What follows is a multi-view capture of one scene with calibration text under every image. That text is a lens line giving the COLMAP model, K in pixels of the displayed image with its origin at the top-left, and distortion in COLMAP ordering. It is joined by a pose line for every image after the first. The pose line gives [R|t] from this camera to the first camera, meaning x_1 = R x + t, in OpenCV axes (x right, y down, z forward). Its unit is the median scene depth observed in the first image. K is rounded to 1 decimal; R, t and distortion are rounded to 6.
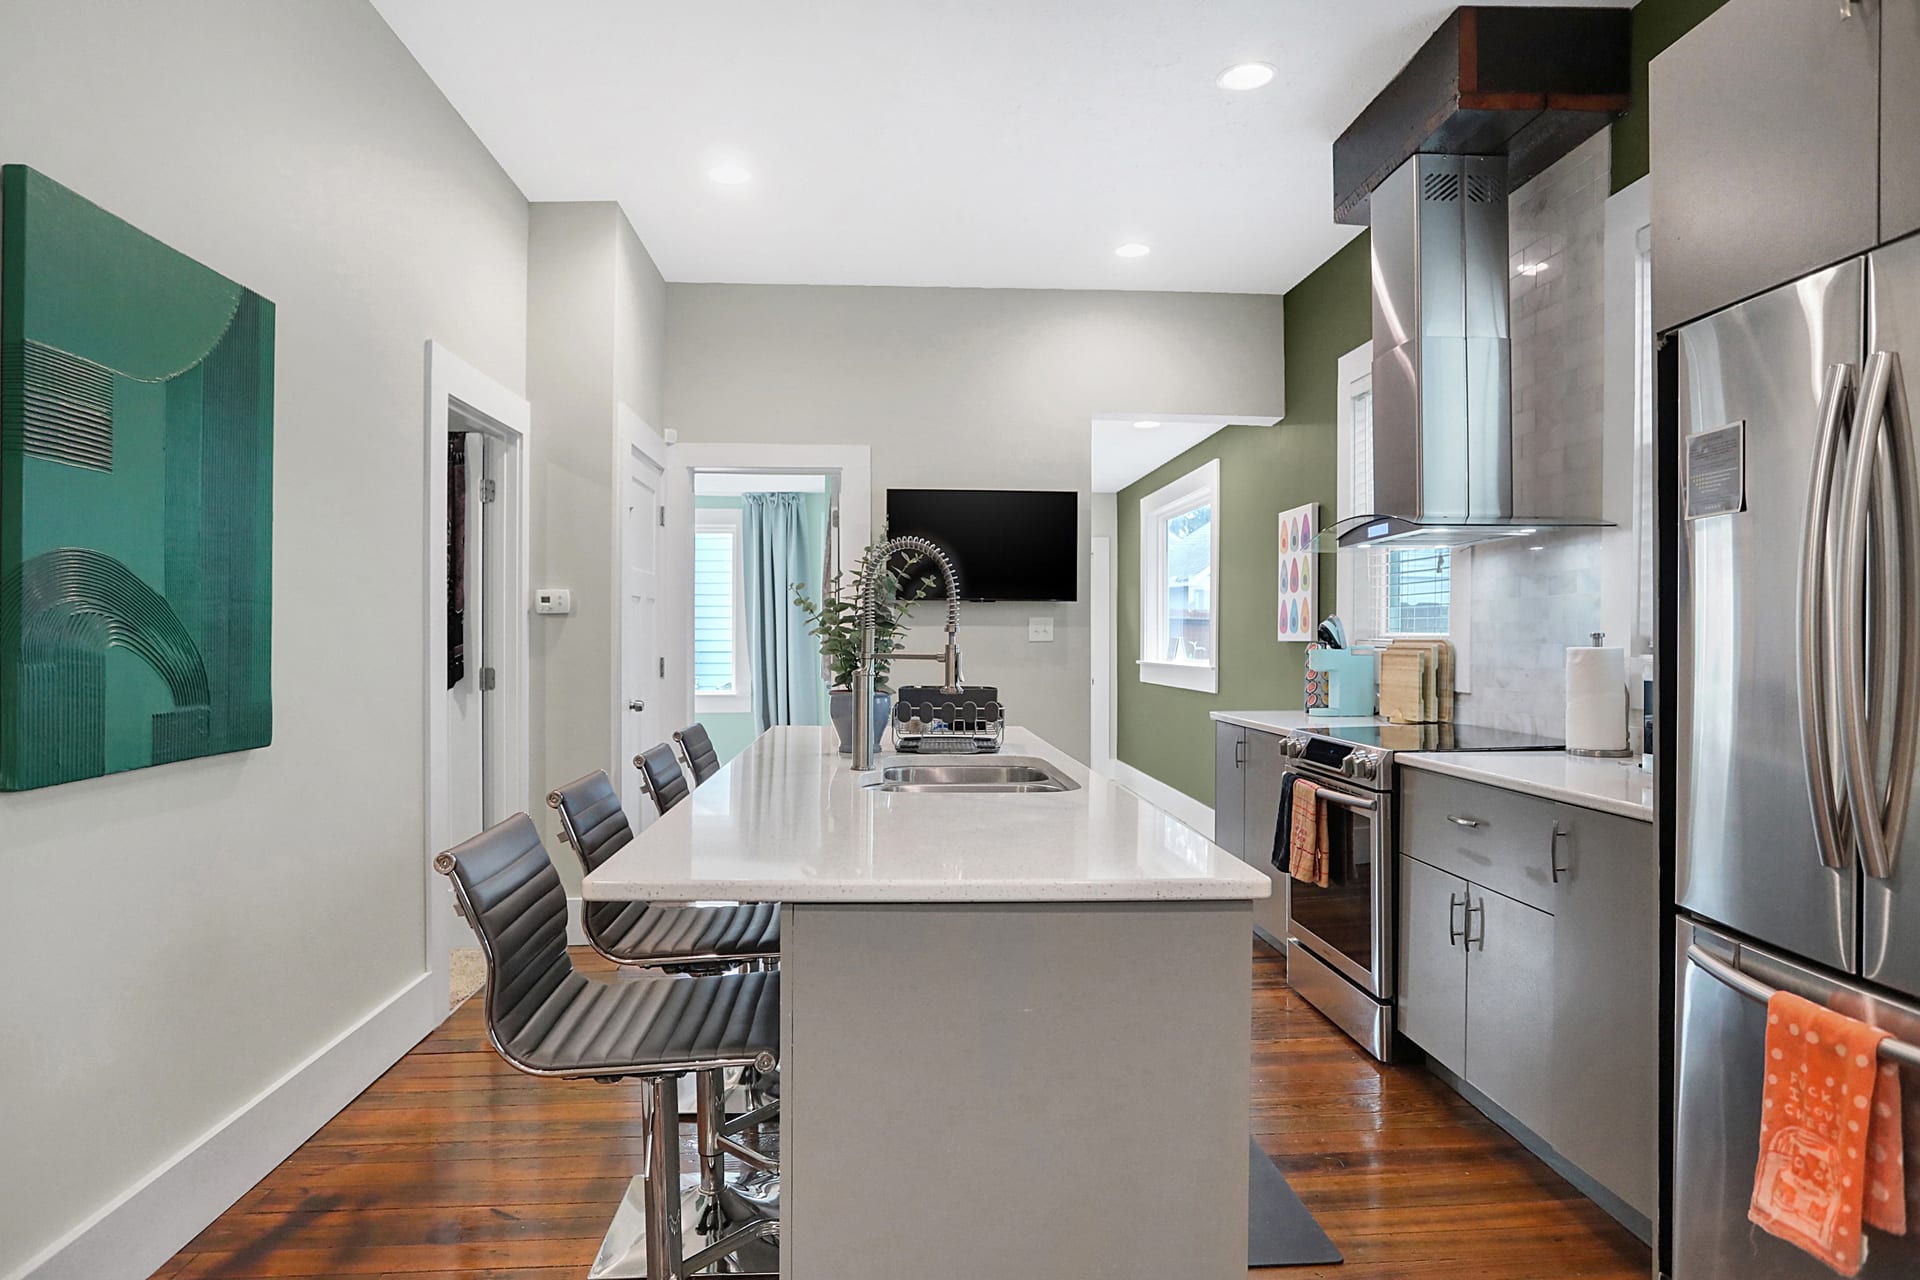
lens RADIAL K [[1154.0, 0, 960.0], [0, 1154.0, 640.0], [0, 0, 1]] dist [-0.087549, 0.000164]
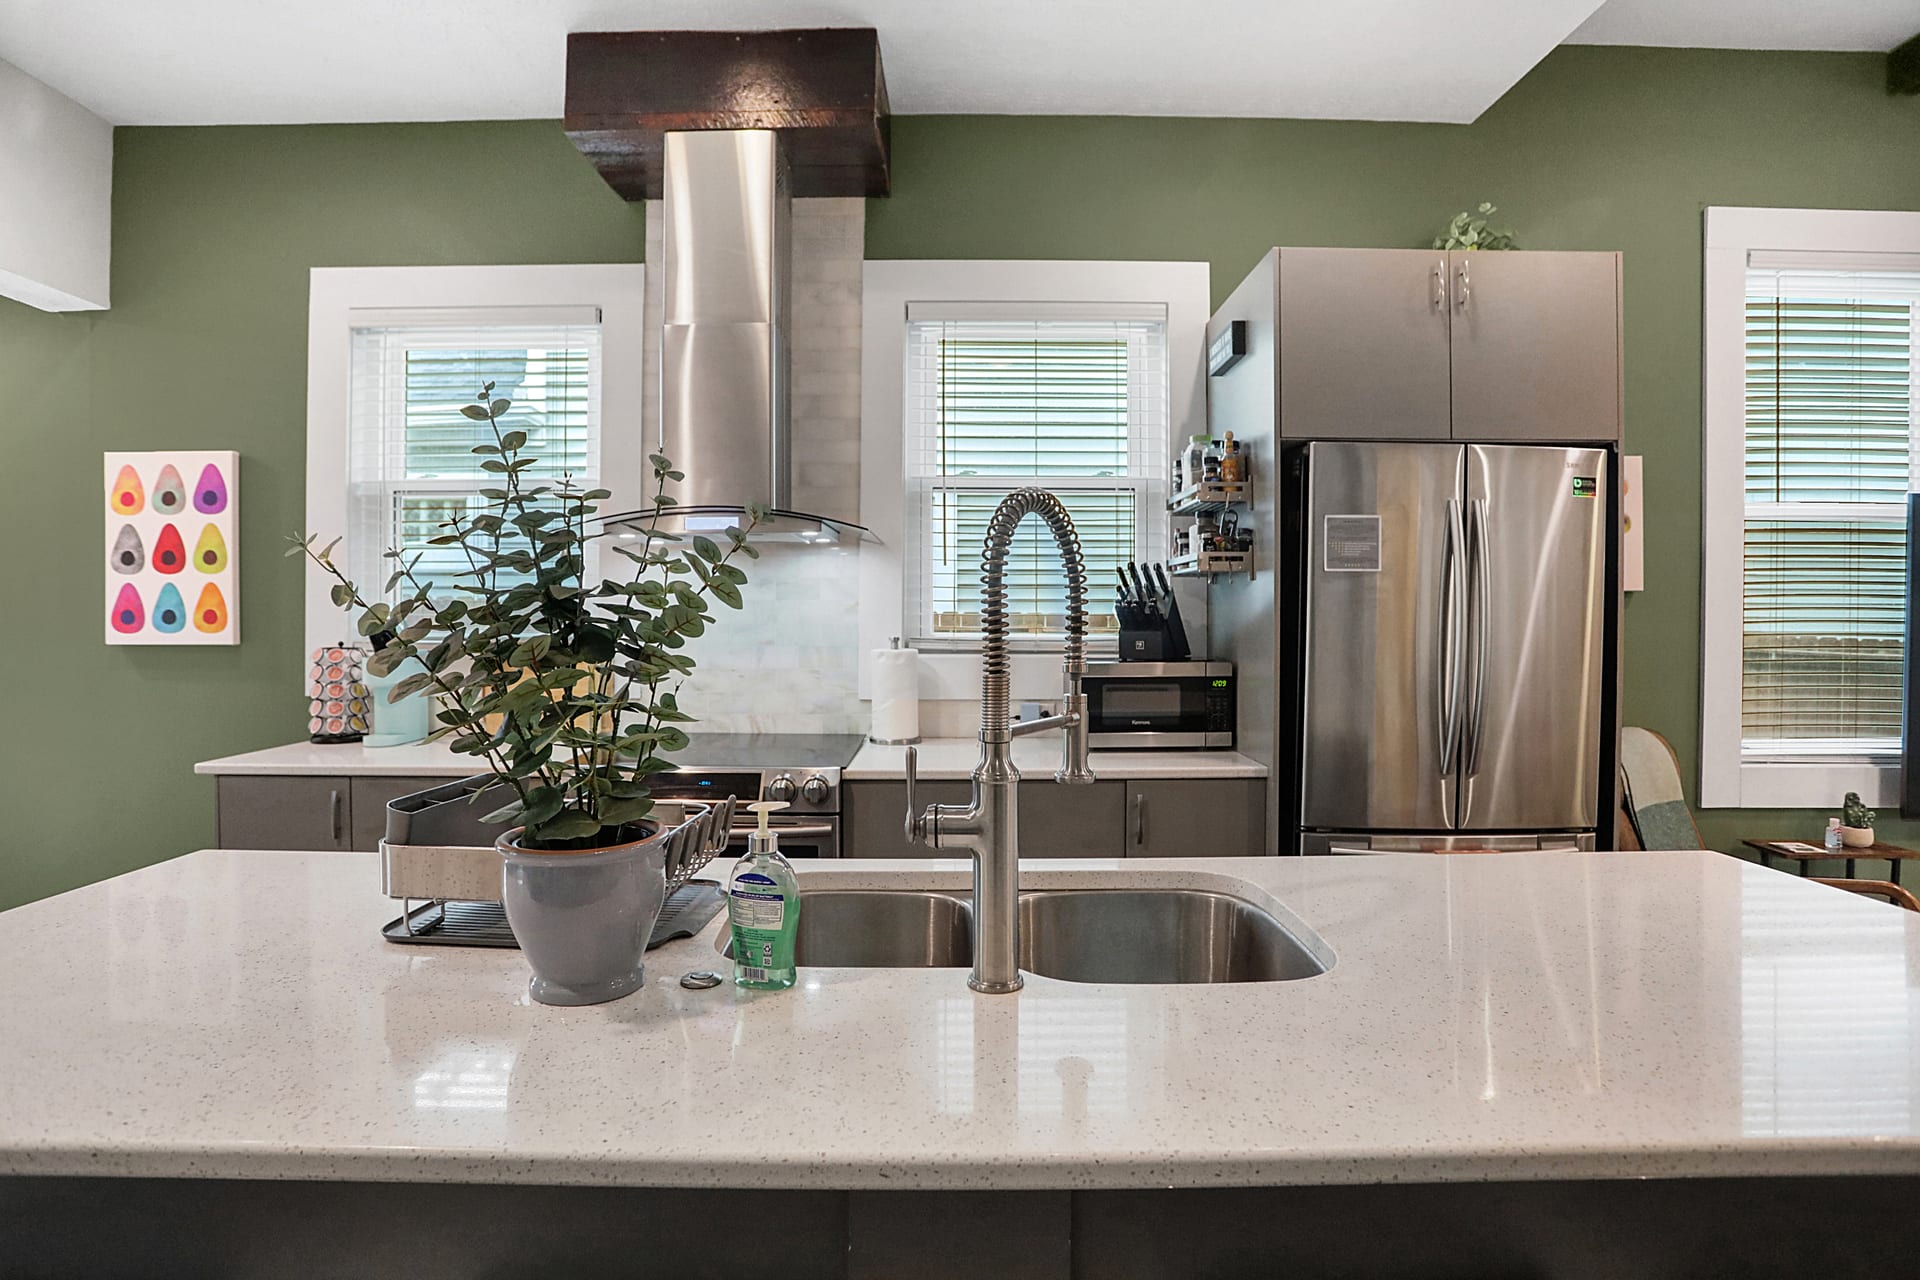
lens RADIAL K [[971.5, 0, 953.1], [0, 971.5, 613.5], [0, 0, 1]] dist [-0.081443, 0.044790]
pose [[0.071735, -0.001046, 0.997423, -0.345673], [0.002159, 0.999997, 0.000894, -0.025094], [-0.997421, 0.002090, 0.071737, 0.712558]]
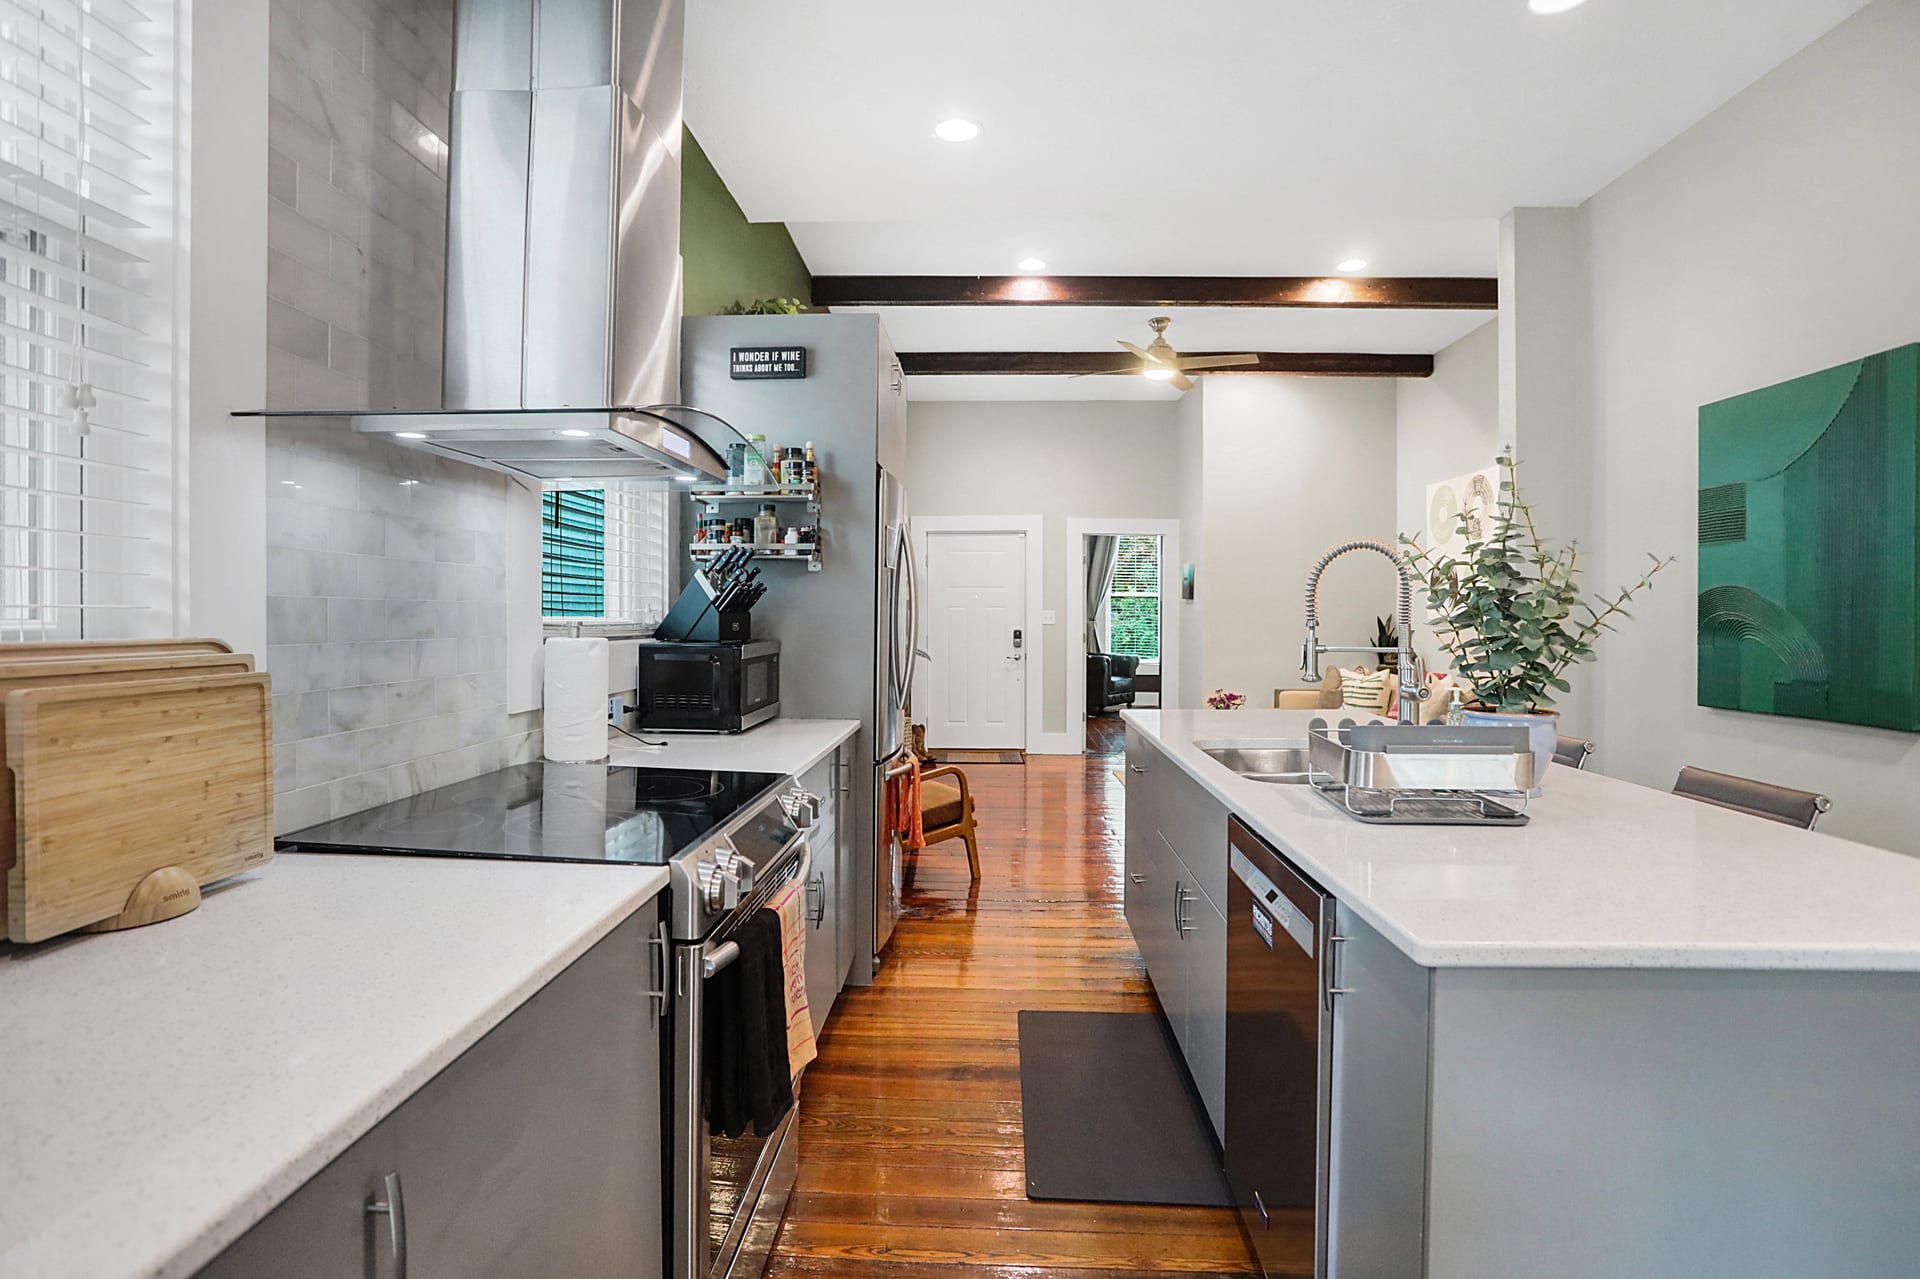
lens RADIAL K [[971.5, 0, 953.1], [0, 971.5, 613.0], [0, 0, 1]] dist [-0.081443, 0.044790]
pose [[-0.992282, -0.007570, 0.123771, 0.159180], [-0.007507, 0.999971, 0.000975, -0.012156], [-0.123774, 0.000038, -0.992310, 1.378585]]
